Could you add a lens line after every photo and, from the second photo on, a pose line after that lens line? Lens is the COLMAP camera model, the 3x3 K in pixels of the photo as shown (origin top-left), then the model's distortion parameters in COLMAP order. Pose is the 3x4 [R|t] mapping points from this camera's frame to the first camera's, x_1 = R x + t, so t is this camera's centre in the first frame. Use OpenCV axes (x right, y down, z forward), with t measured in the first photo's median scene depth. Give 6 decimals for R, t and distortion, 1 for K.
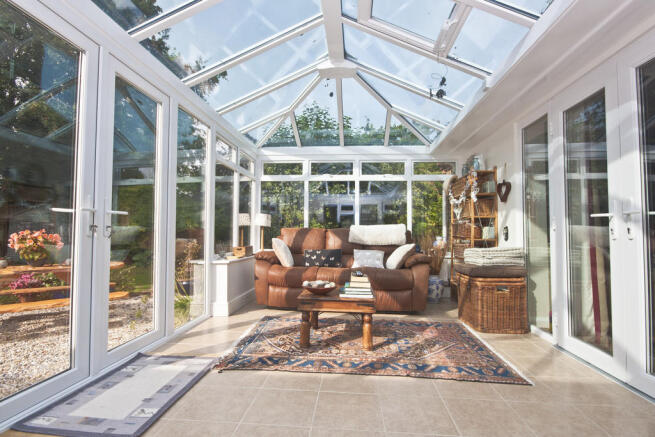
lens RADIAL K [[306.6, 0, 331.2], [0, 306.6, 220.3], [0, 0, 1]] dist [-0.002905, -0.000653]
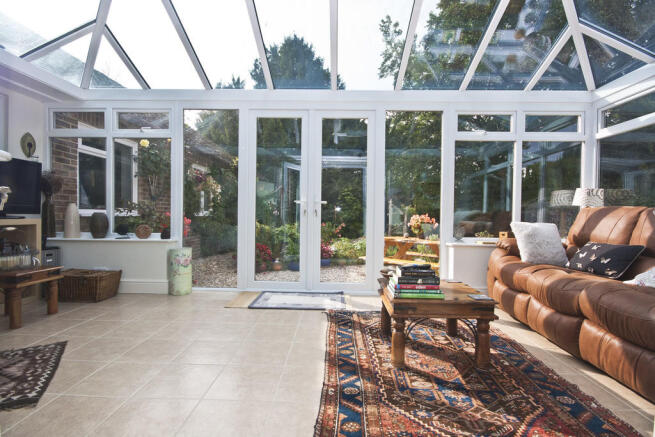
lens RADIAL K [[306.6, 0, 331.2], [0, 306.6, 220.3], [0, 0, 1]] dist [-0.002905, -0.000653]
pose [[0.078630, 0.008150, -0.996871, 0.954376], [0.033501, 0.999380, 0.010813, 0.056371], [0.996341, -0.034247, 0.078308, 0.873795]]
